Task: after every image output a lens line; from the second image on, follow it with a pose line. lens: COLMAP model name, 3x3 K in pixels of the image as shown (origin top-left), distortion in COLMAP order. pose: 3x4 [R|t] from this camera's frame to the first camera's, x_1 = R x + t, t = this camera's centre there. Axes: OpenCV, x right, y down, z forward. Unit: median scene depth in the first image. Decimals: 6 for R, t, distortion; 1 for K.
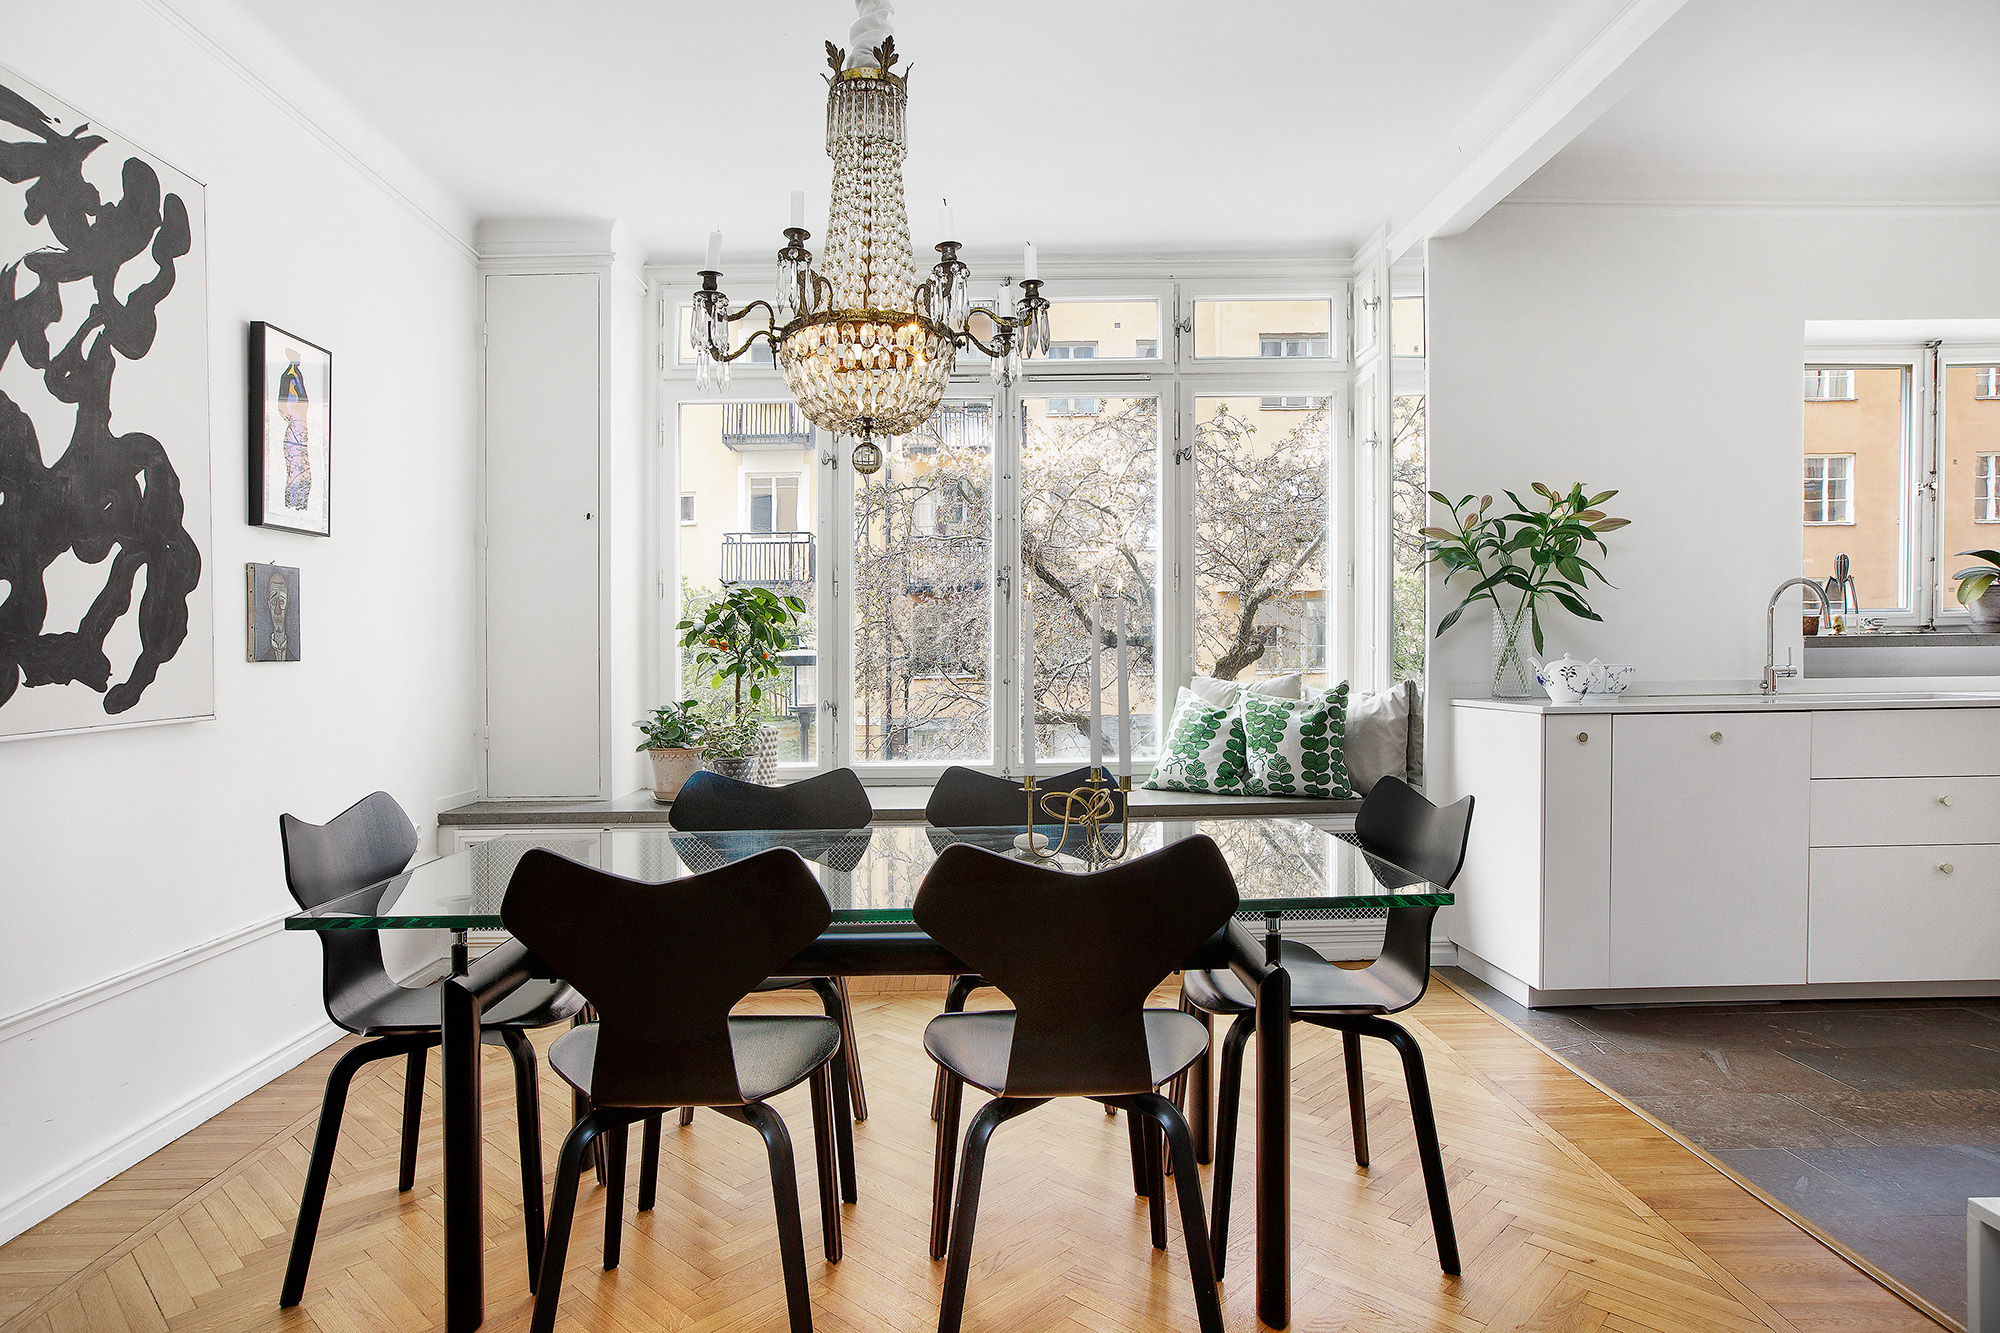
lens RADIAL K [[1217.0, 0, 996.4], [0, 1217.0, 645.4], [0, 0, 1]] dist [-0.055567, 0.072201]
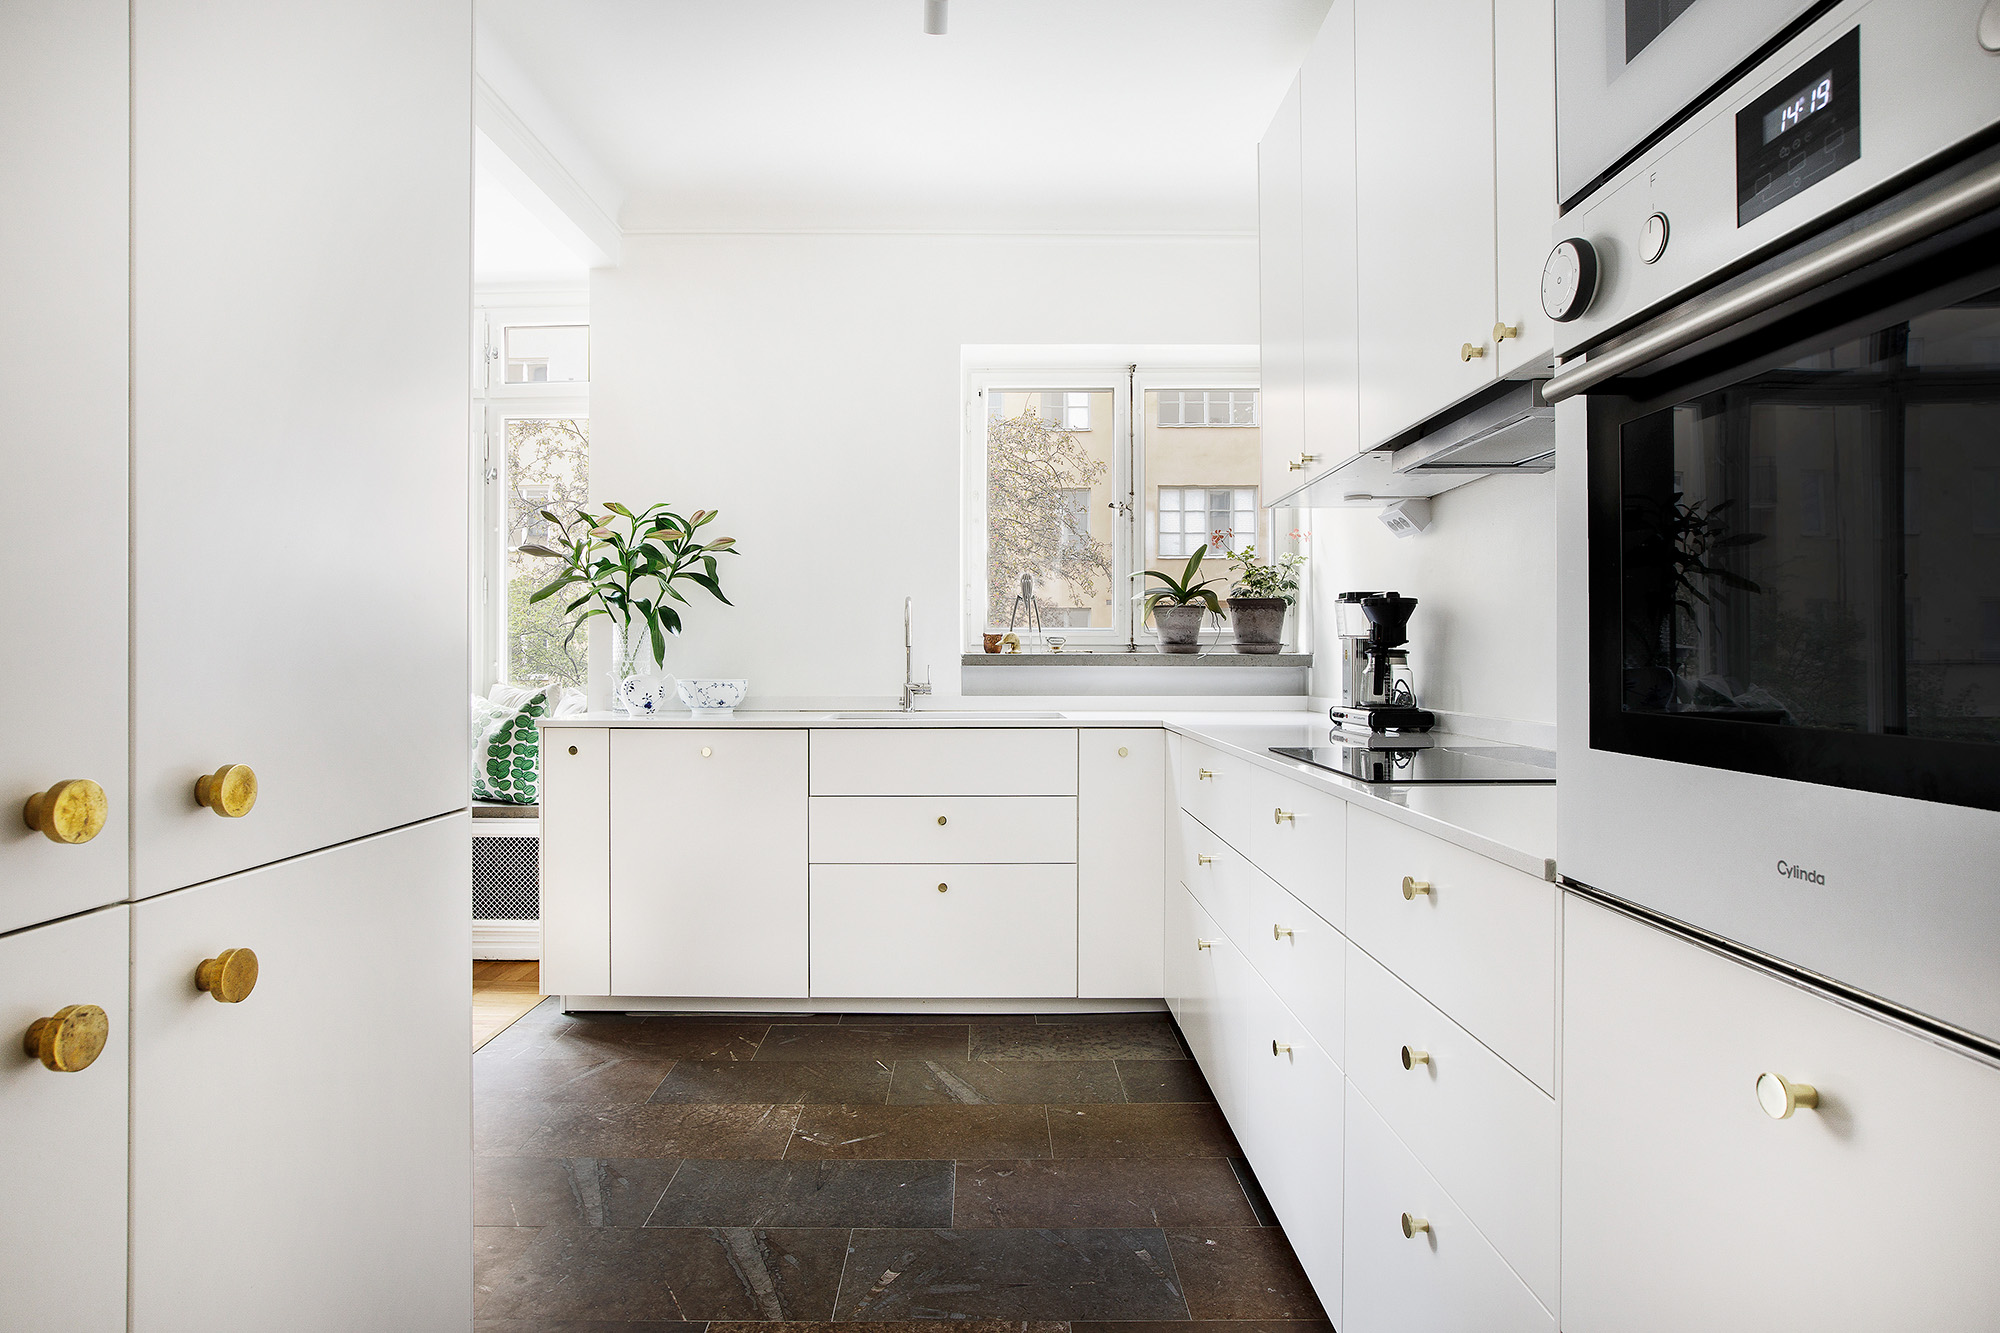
lens RADIAL K [[1122.1, 0, 970.3], [0, 1122.1, 649.9], [0, 0, 1]] dist [0.018986, 0.000578]
pose [[0.997744, 0.012050, -0.066051, 0.746098], [-0.012296, 0.999919, -0.003311, -0.008354], [0.066005, 0.004115, 0.997811, 0.053922]]
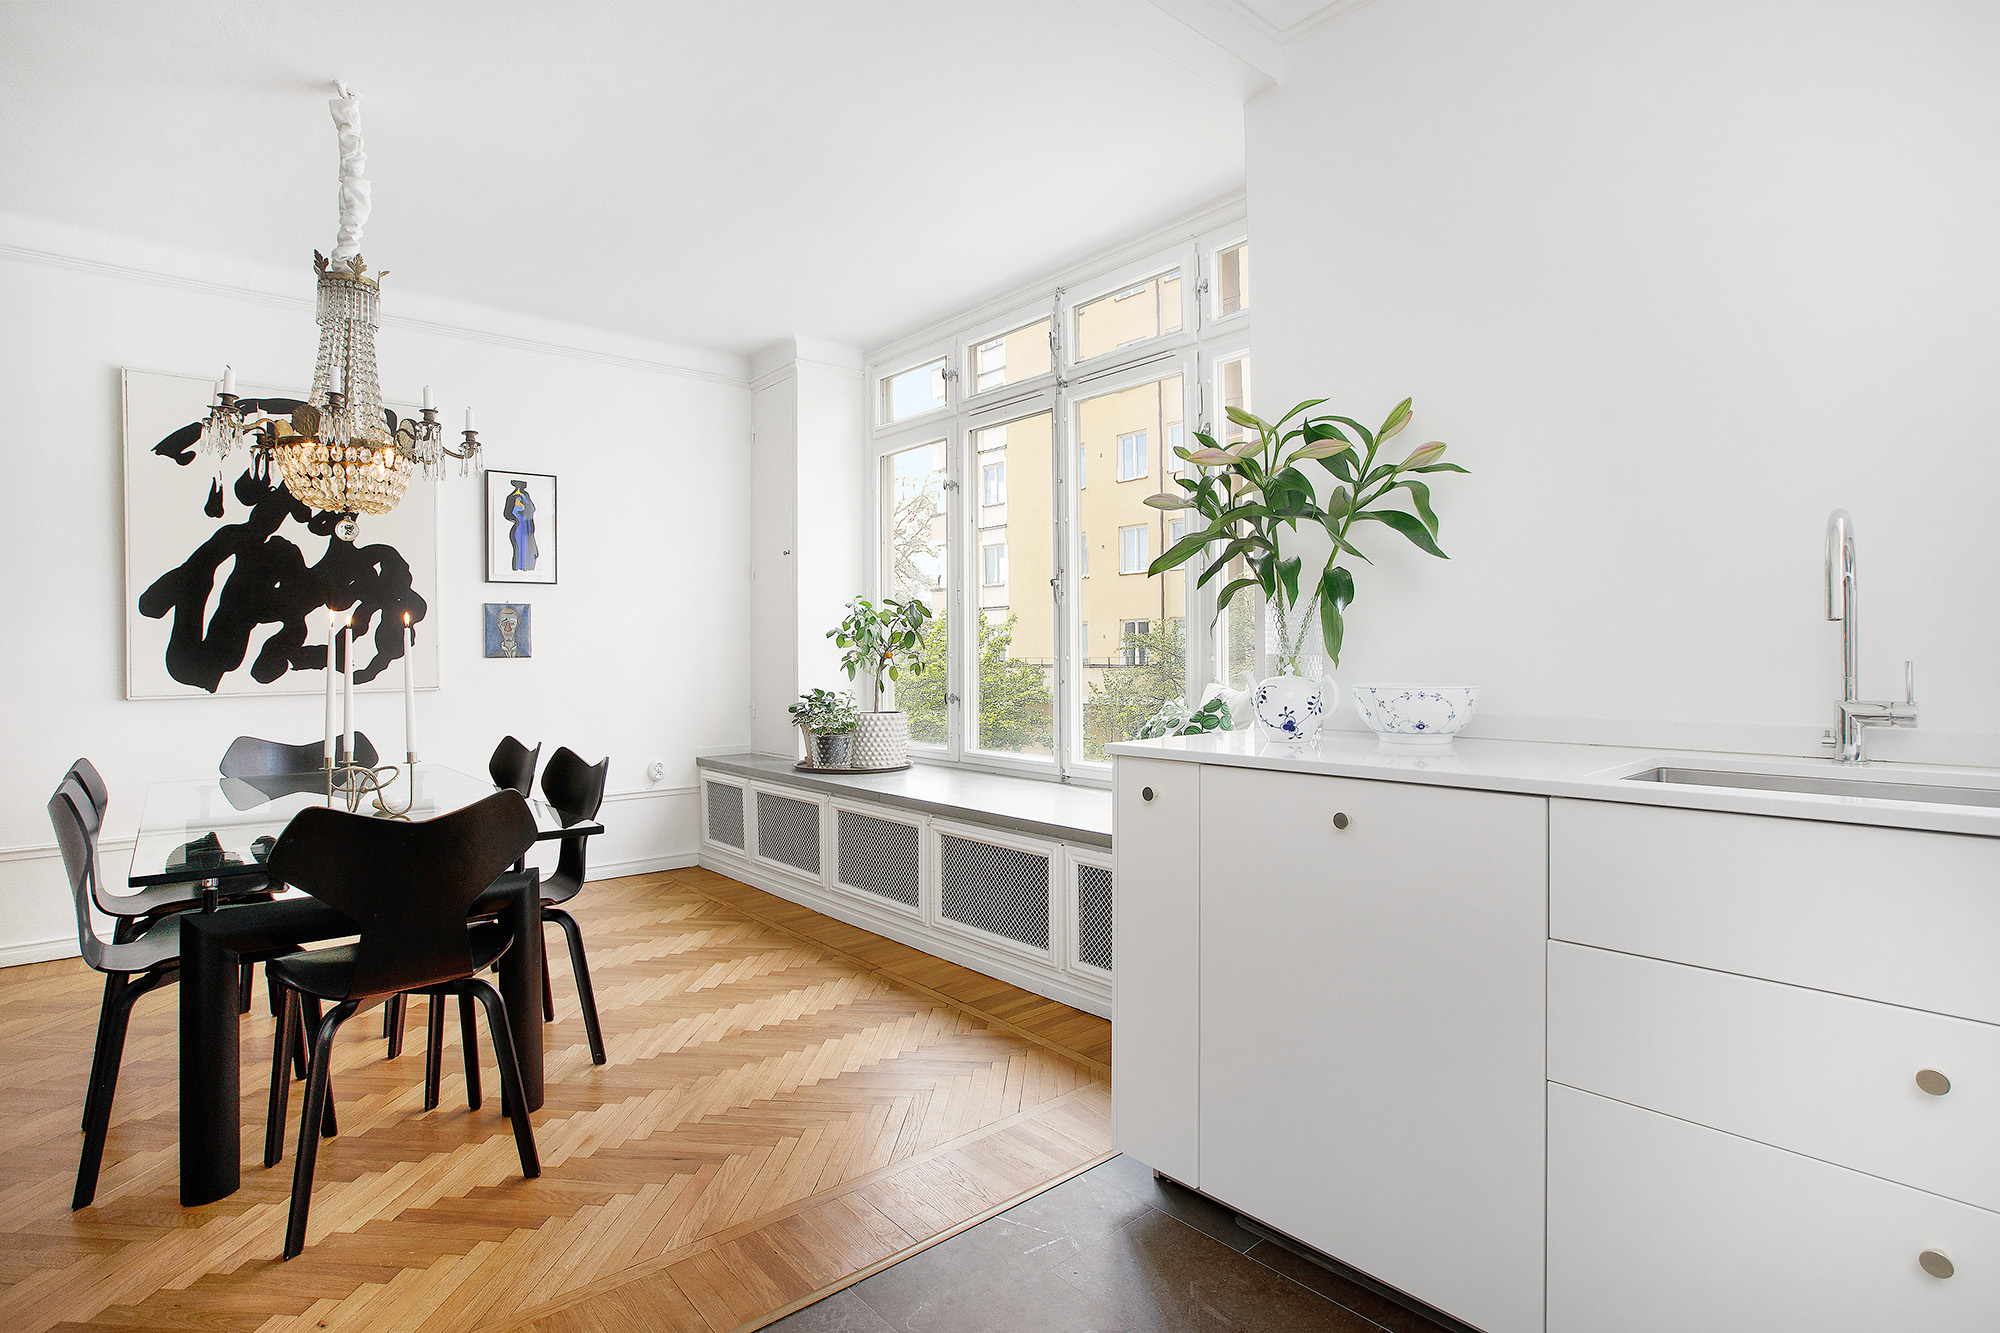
lens RADIAL K [[1005.0, 0, 938.0], [0, 1005.0, 637.5], [0, 0, 1]] dist [-0.028263, 0.001281]
pose [[0.592065, -0.005138, -0.805874, 0.729958], [0.005669, 0.999981, -0.002211, -0.007941], [0.805870, -0.003260, 0.592083, 0.486020]]
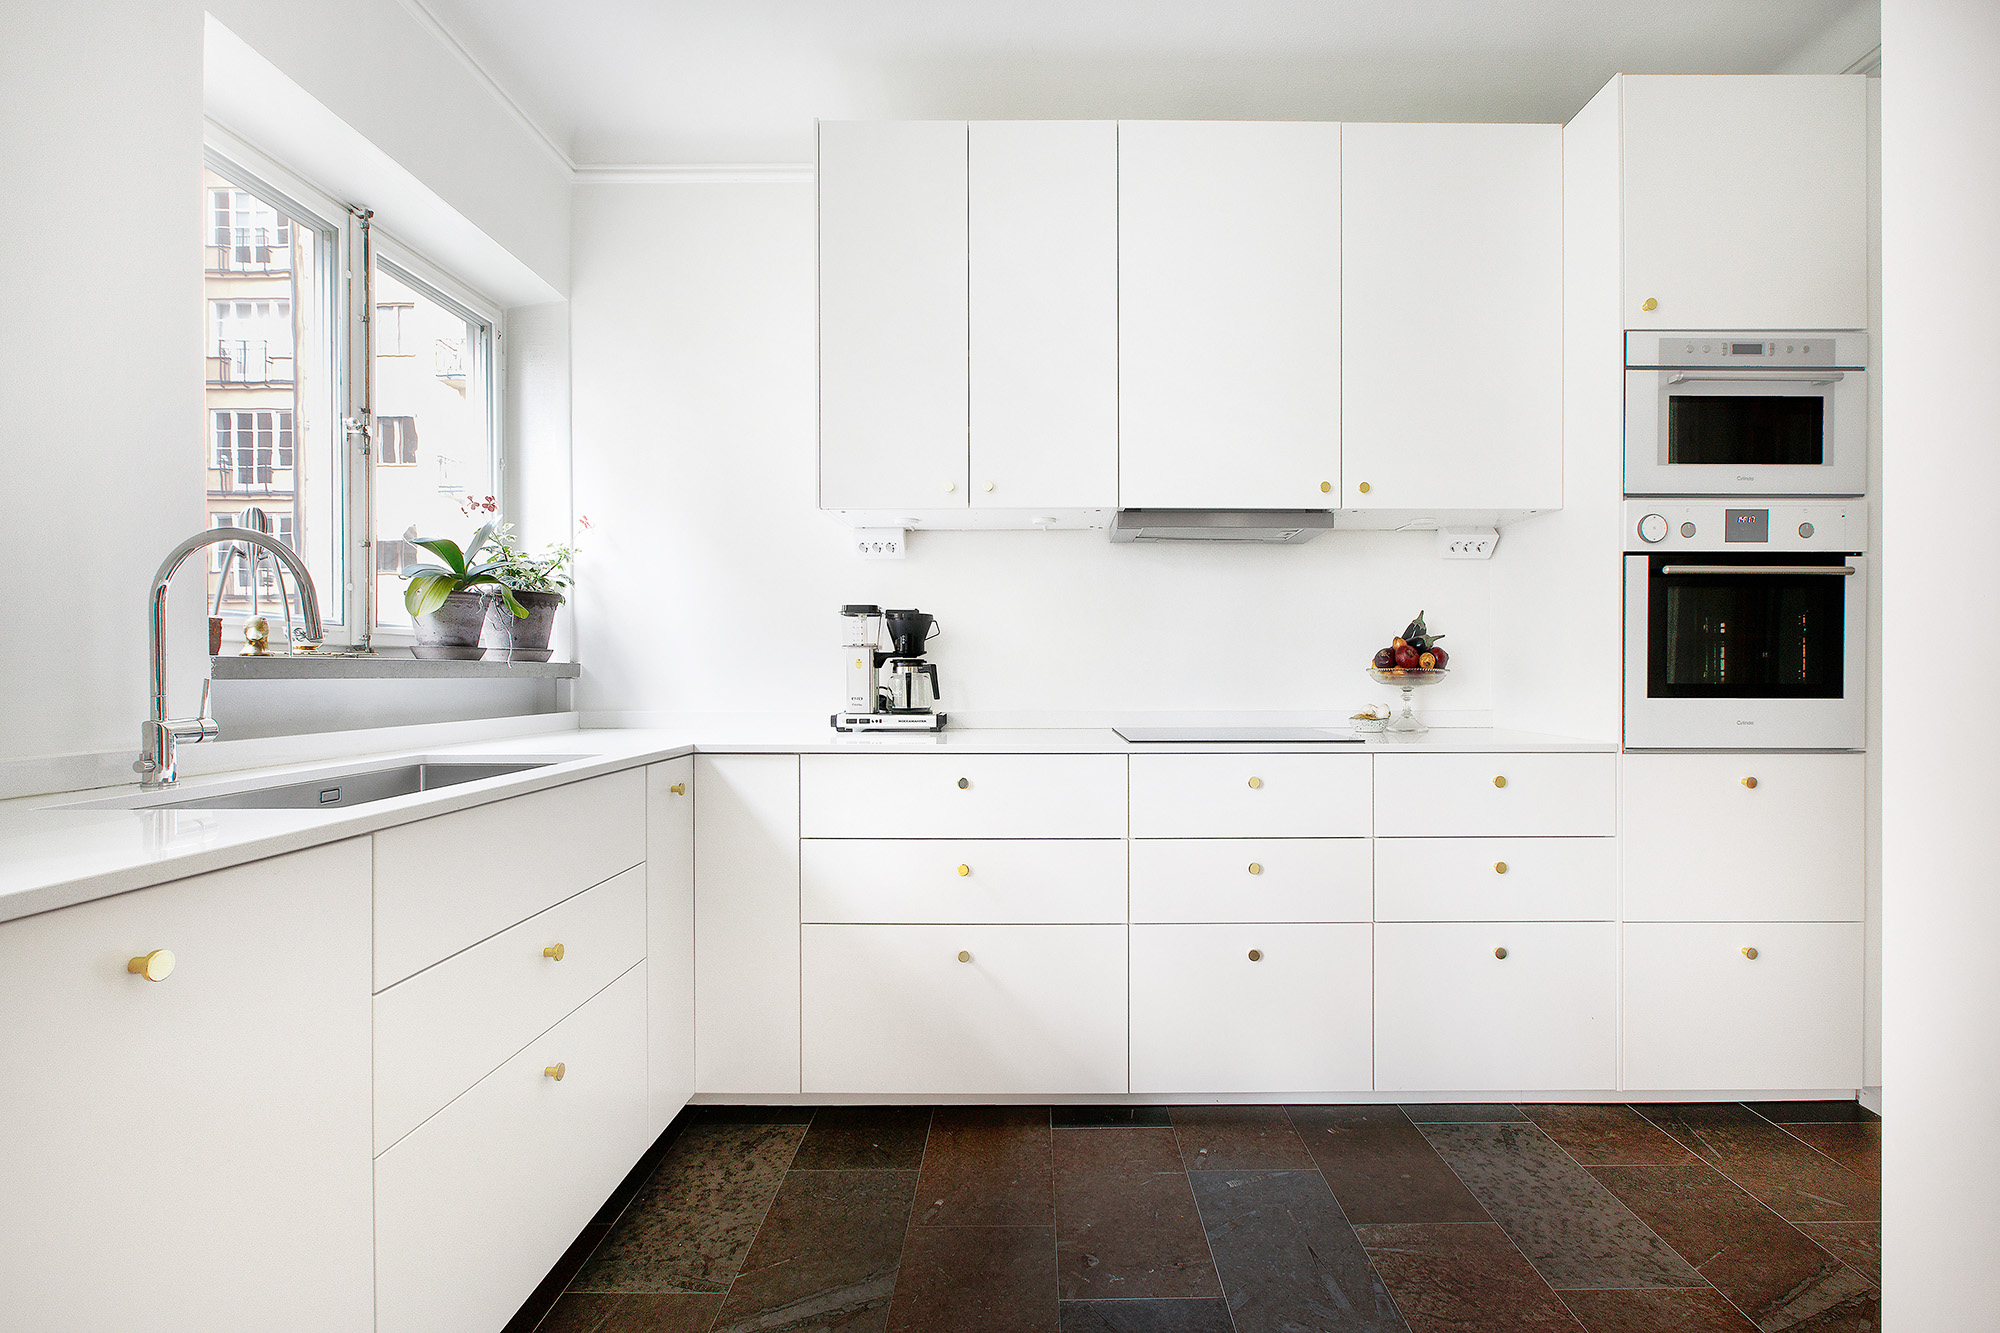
lens RADIAL K [[917.1, 0, 1086.0], [0, 917.1, 680.0], [0, 0, 1]] dist [-0.001709, 0.000060]
pose [[0.012673, 0.004416, 0.999910, 0.308557], [-0.004252, 0.999981, -0.004362, 0.002511], [-0.999911, -0.004196, 0.012691, 0.647895]]
